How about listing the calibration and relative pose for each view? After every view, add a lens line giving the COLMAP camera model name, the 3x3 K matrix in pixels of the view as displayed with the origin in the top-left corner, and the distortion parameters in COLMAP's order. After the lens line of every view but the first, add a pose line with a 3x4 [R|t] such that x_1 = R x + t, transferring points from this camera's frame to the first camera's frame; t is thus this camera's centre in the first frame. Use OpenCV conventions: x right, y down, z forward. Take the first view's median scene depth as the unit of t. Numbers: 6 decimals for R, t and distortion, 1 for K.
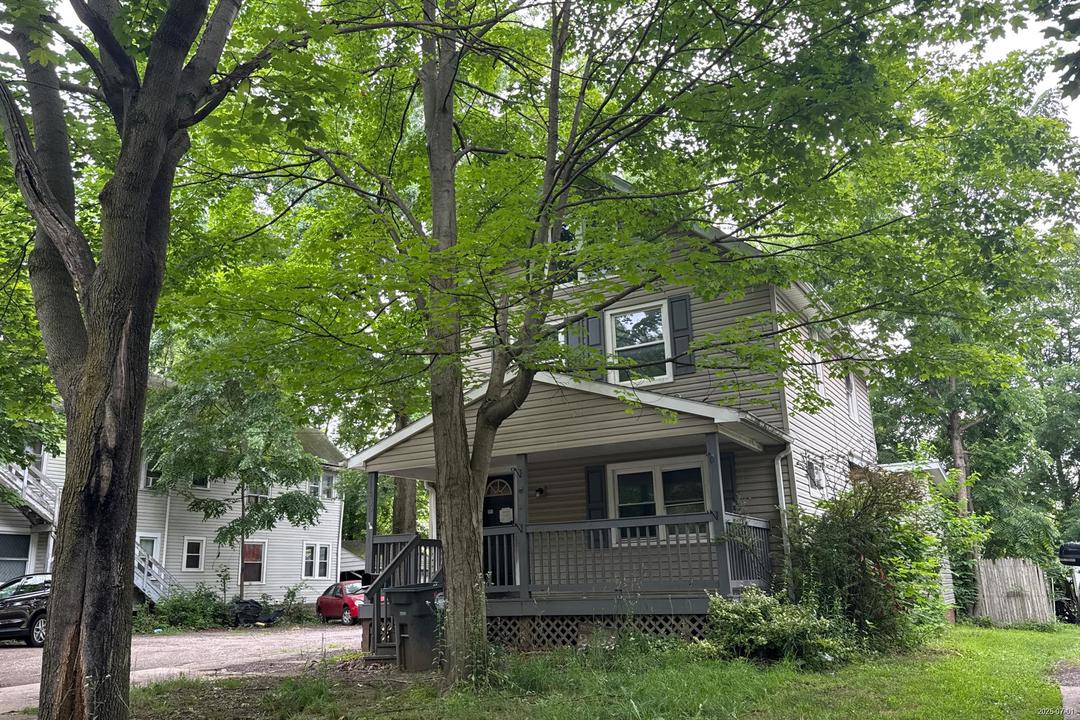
lens RADIAL K [[890.9, 0, 539.8], [0, 890.9, 357.9], [0, 0, 1]] dist [0.058794, 0.002831]
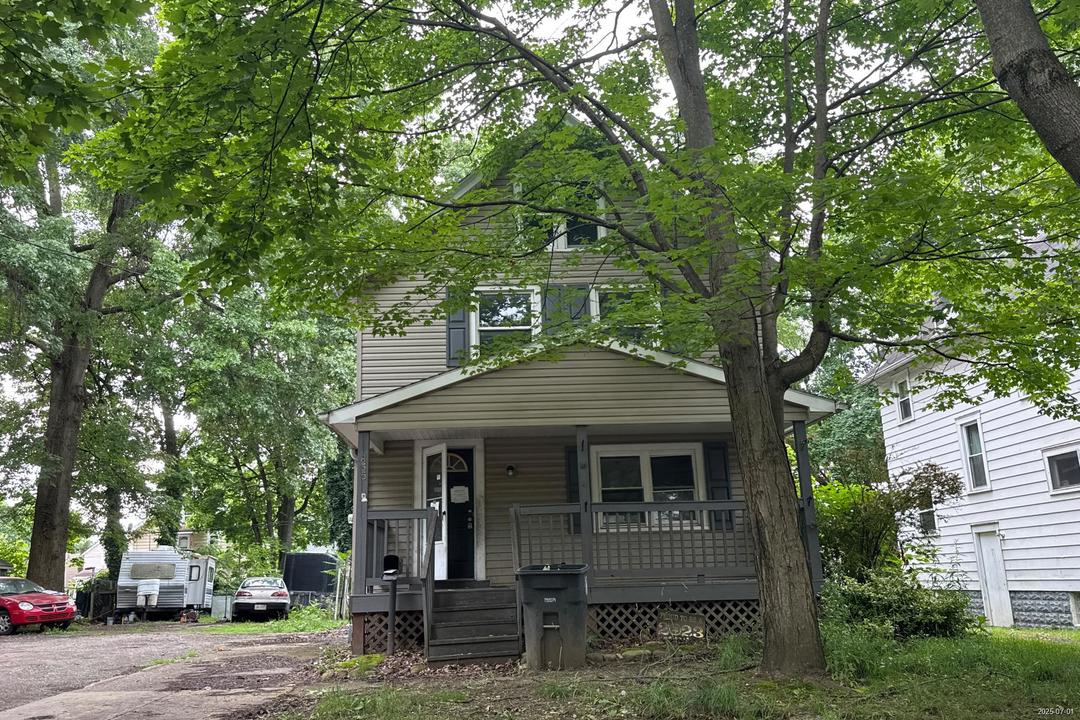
lens RADIAL K [[847.9, 0, 530.1], [0, 847.9, 356.8], [0, 0, 1]] dist [0.013177, -0.020757]
pose [[0.847397, 0.134943, 0.513526, -0.481704], [-0.128564, 0.990532, -0.048137, 0.081616], [-0.515160, -0.025230, 0.856723, 0.275450]]
